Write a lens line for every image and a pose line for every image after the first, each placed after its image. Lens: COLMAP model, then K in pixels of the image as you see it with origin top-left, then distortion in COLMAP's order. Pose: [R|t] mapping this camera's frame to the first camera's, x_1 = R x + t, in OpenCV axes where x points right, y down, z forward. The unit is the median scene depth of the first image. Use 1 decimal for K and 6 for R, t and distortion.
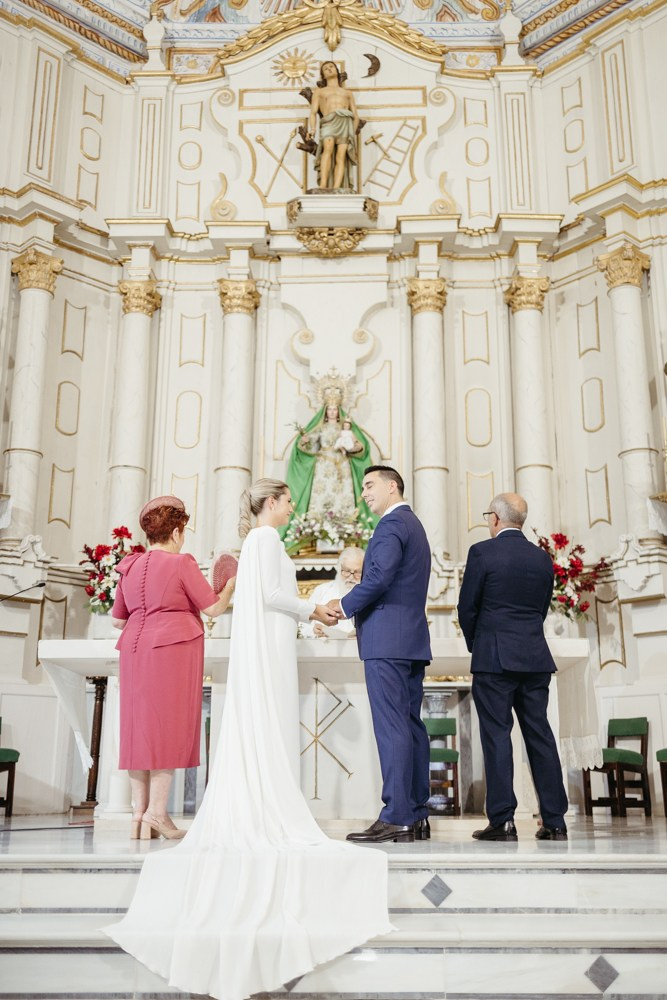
lens RADIAL K [[989.4, 0, 333.5], [0, 989.4, 500.0], [0, 0, 1]] dist [0.014395, -0.006495]
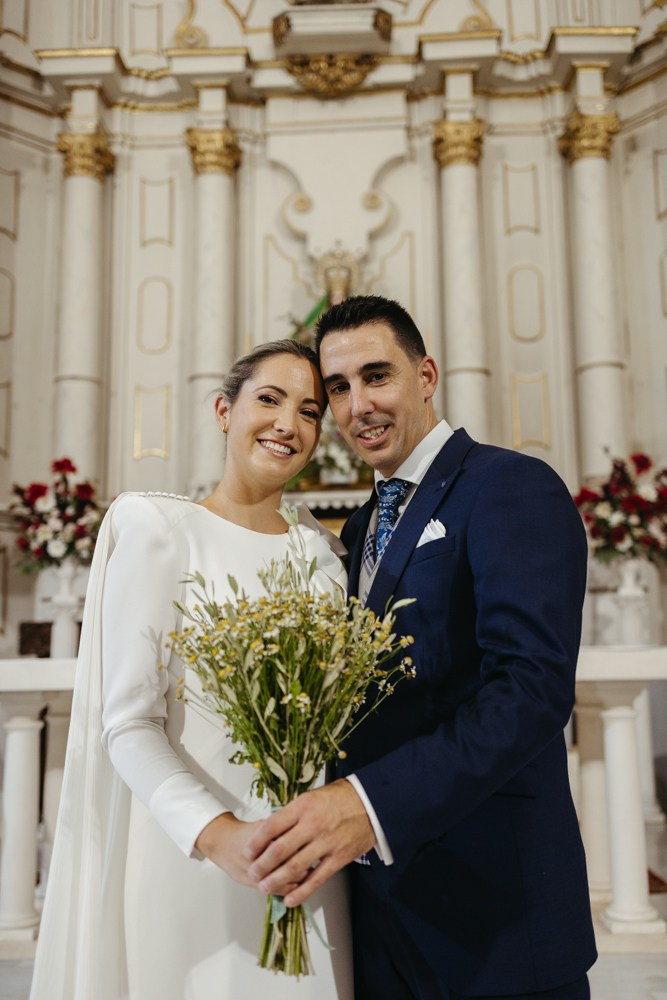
lens RADIAL K [[989.4, 0, 333.5], [0, 989.4, 500.0], [0, 0, 1]] dist [0.014395, -0.006495]
pose [[0.999704, -0.021370, -0.011653, 0.001002], [0.022397, 0.995075, 0.096560, -0.008193], [0.009532, -0.096793, 0.995259, 0.206001]]
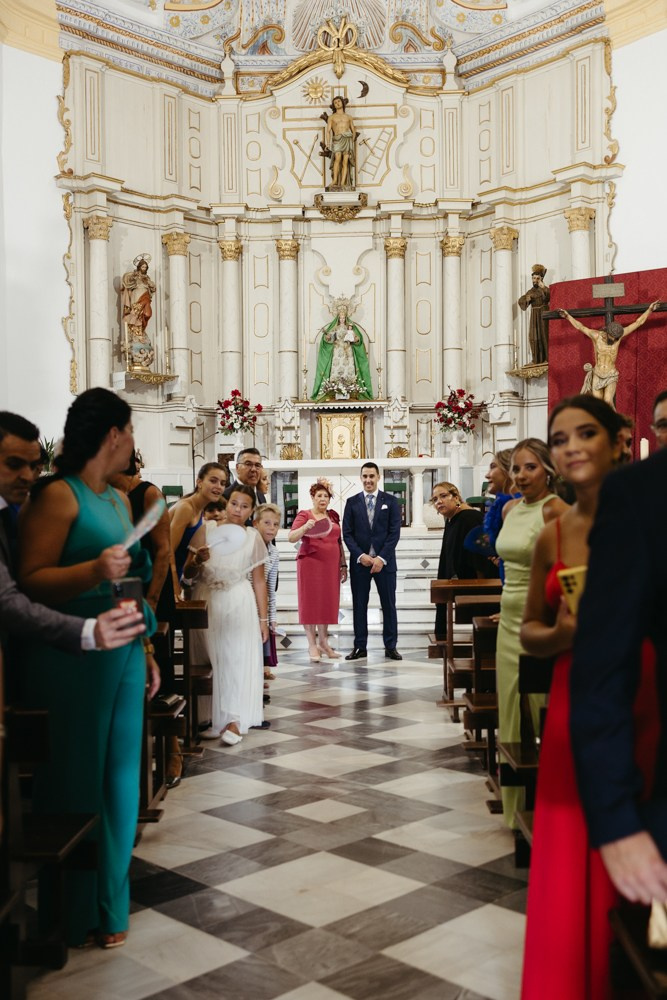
lens RADIAL K [[989.4, 0, 333.5], [0, 989.4, 500.0], [0, 0, 1]] dist [0.014395, -0.006495]
pose [[0.999914, -0.012497, -0.003921, -0.013344], [0.013083, 0.966942, 0.254660, -0.217818], [0.000609, -0.254689, 0.967023, -0.797065]]
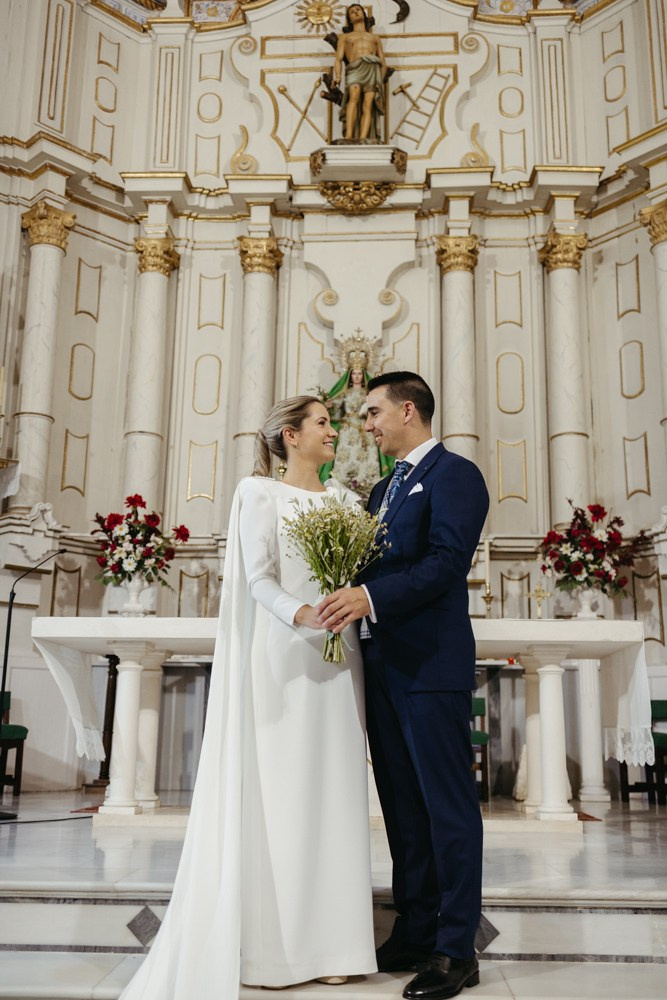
lens RADIAL K [[955.0, 0, 336.7], [0, 955.0, 505.1], [0, 0, 1]] dist [0.021520, -0.005656]
pose [[0.999752, 0.005846, -0.021488, -0.000144], [-0.005126, 0.999428, 0.033414, 0.004332], [0.021671, -0.033295, 0.999211, 0.070851]]
